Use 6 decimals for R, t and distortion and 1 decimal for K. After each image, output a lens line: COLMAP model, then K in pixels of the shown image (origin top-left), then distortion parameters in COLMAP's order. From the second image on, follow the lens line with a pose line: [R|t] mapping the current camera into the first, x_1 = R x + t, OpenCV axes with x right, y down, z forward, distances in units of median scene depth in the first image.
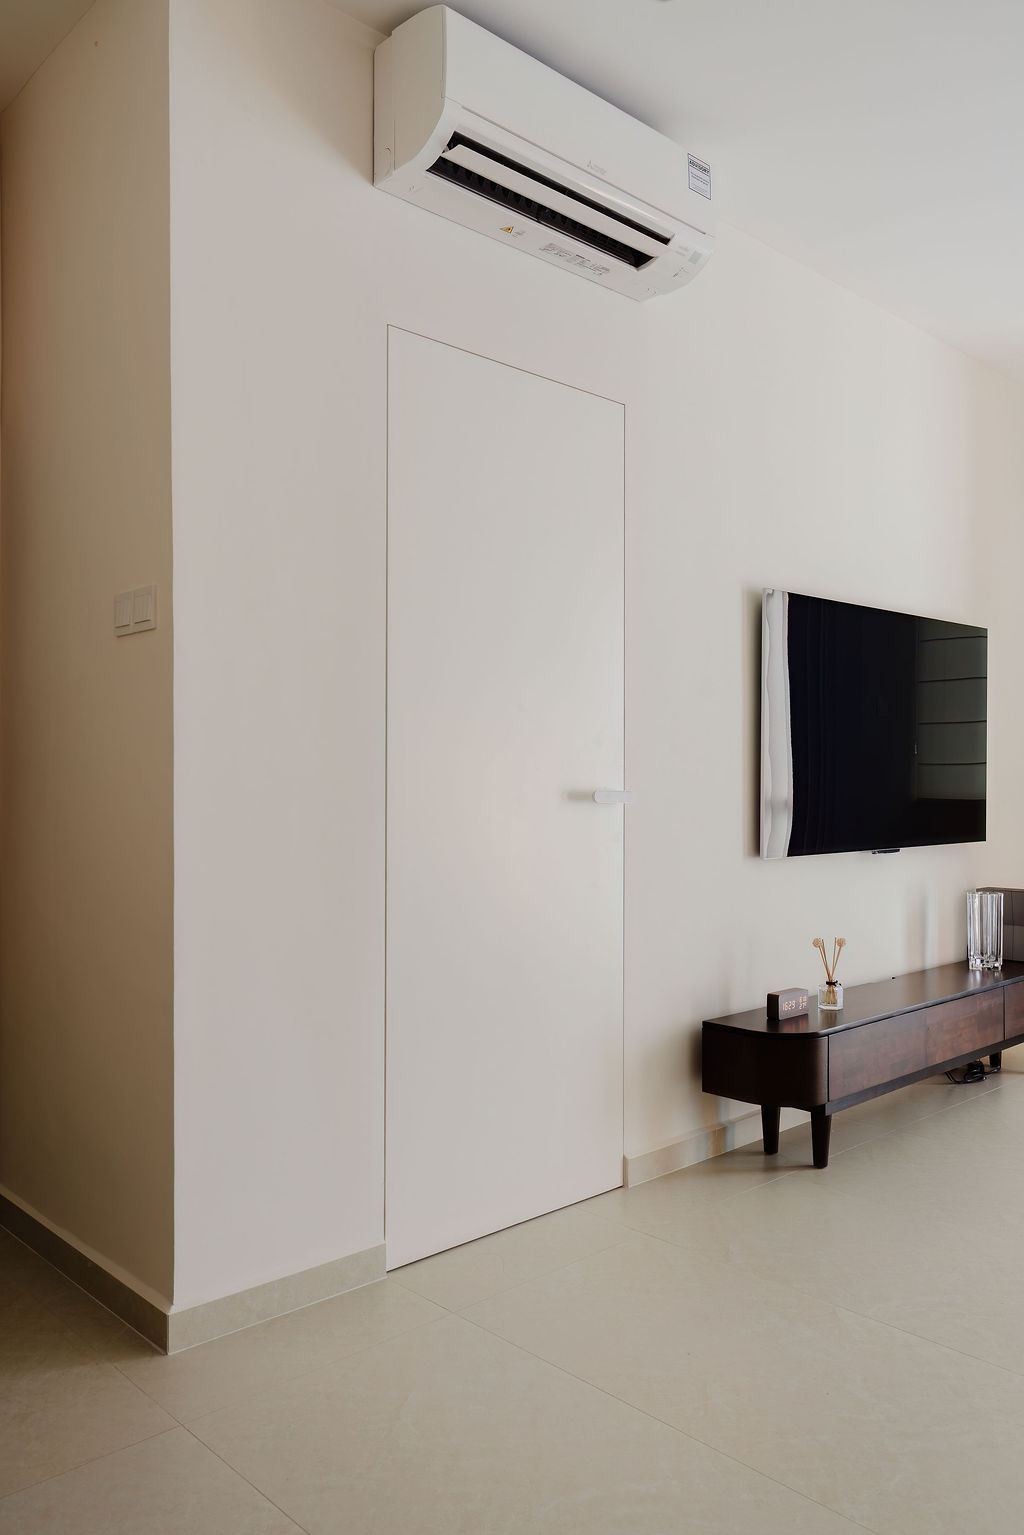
lens RADIAL K [[1180.2, 0, 510.1], [0, 1180.2, 770.4], [0, 0, 1]] dist [0.008709, -0.001467]
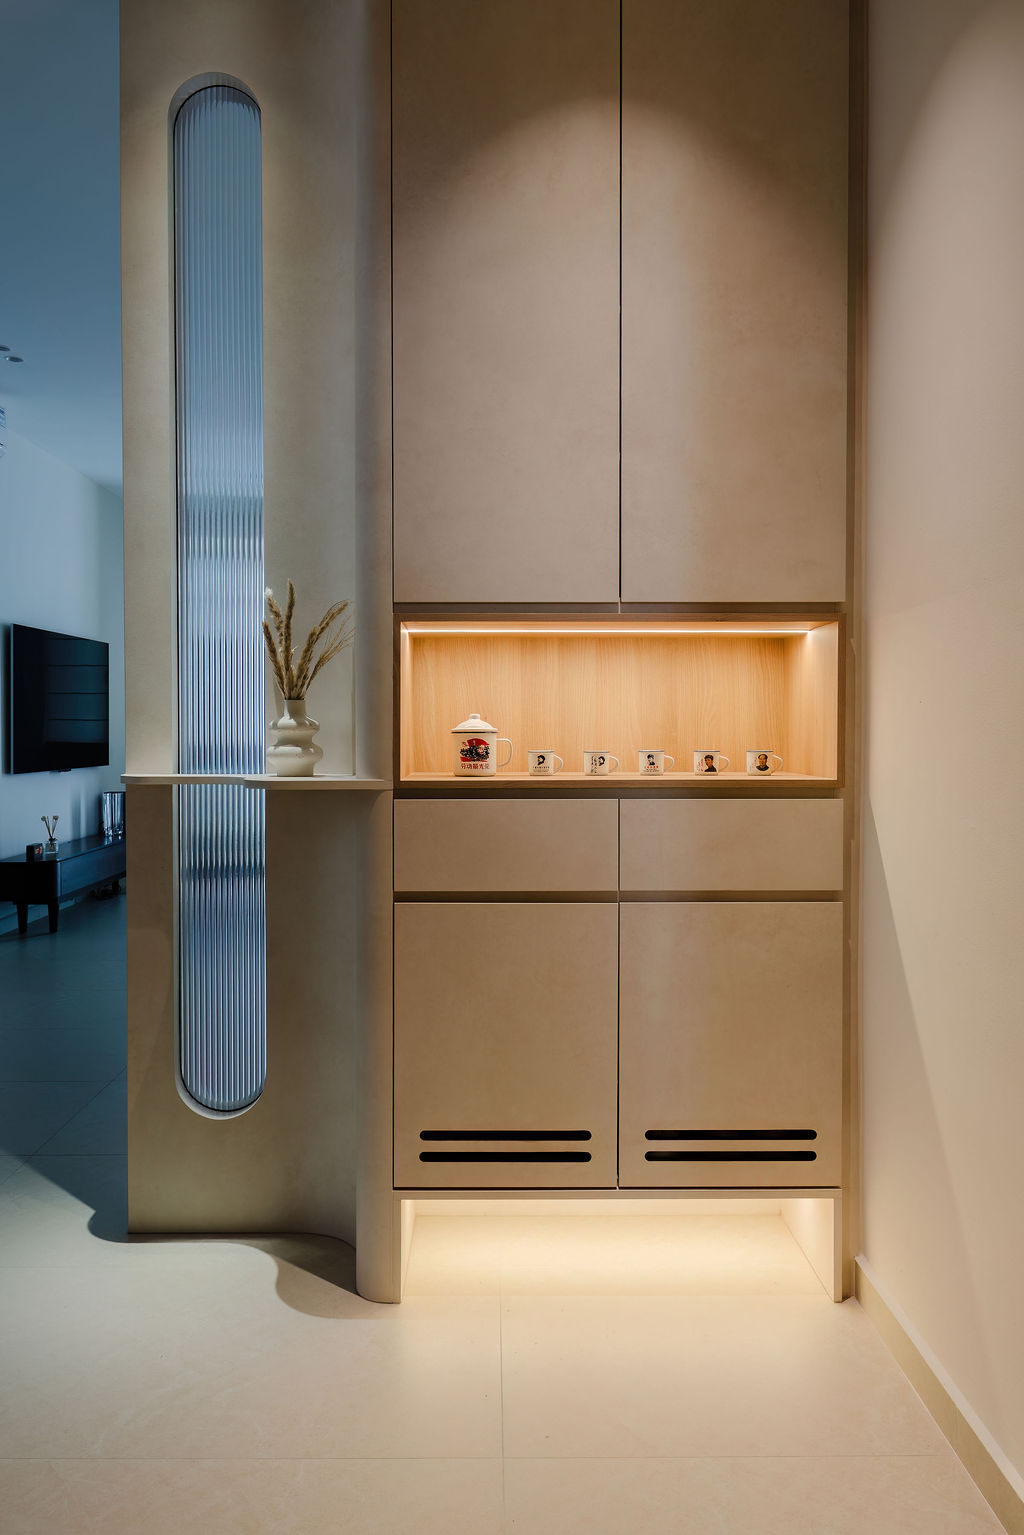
lens RADIAL K [[1082.0, 0, 496.2], [0, 1082.0, 759.0], [0, 0, 1]] dist [0.004150, -0.010867]
pose [[0.677769, -0.027860, 0.734747, -0.508771], [0.003046, 0.999380, 0.035084, -0.005750], [-0.735269, -0.021541, 0.677433, -0.678591]]
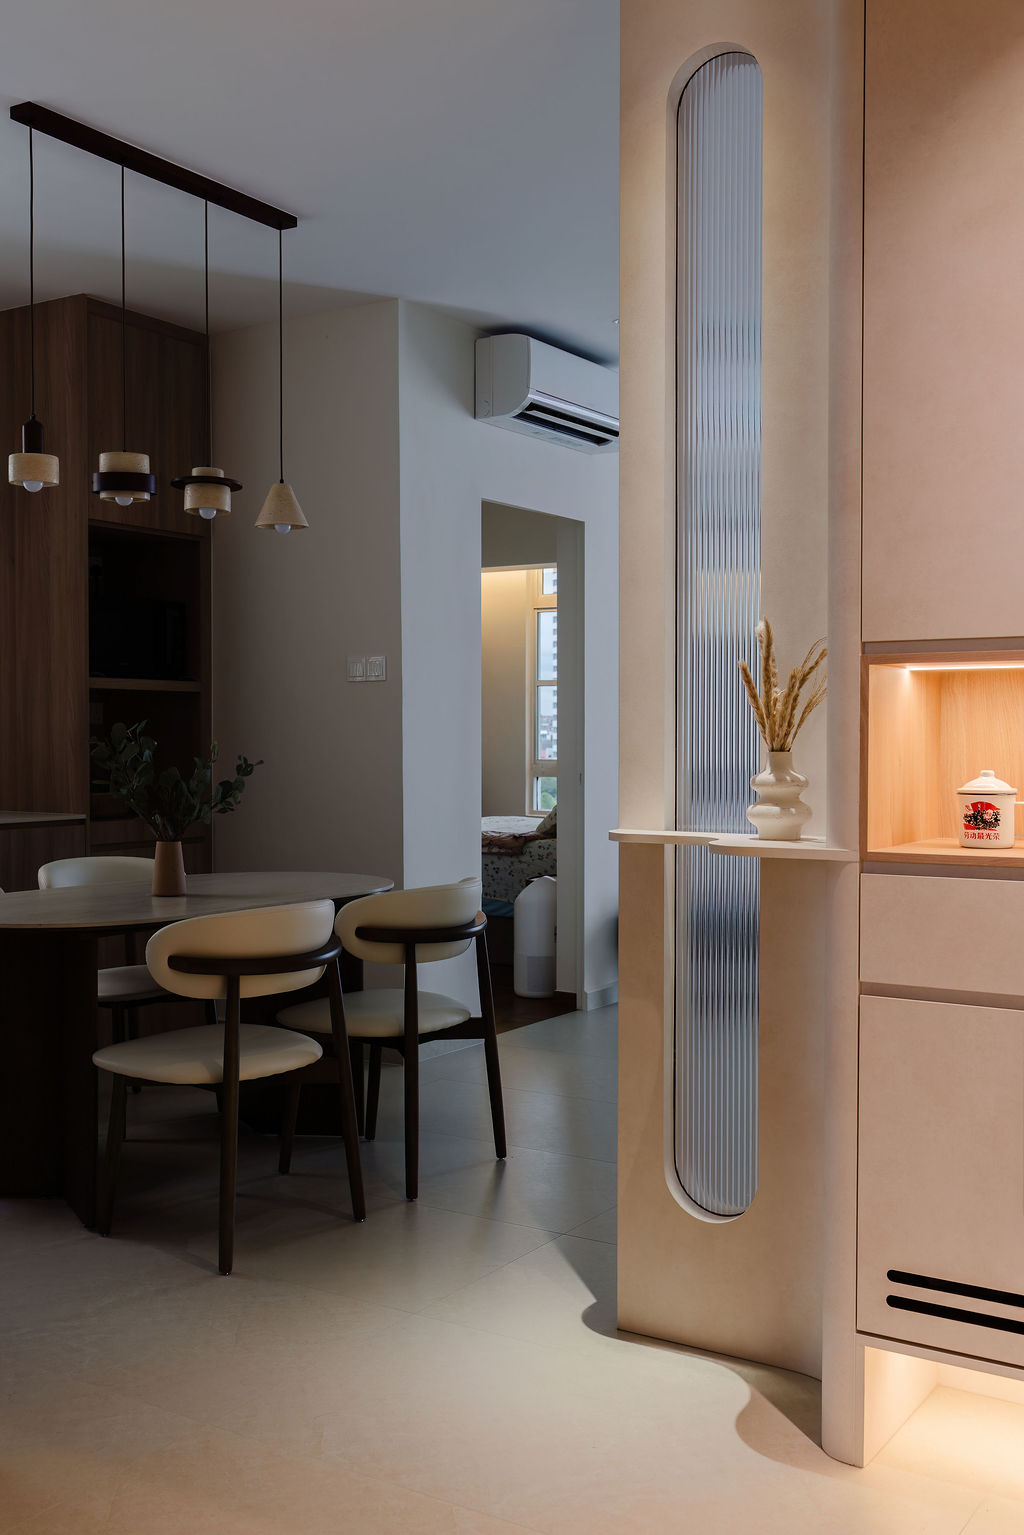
lens RADIAL K [[1548.8, 0, 527.0], [0, 1548.8, 773.6], [0, 0, 1]] dist [0.000176, 0.000000]
pose [[0.970186, -0.014427, 0.241930, -0.435011], [0.007099, 0.999490, 0.031132, -0.033272], [-0.242256, -0.028486, 0.969794, -0.899954]]
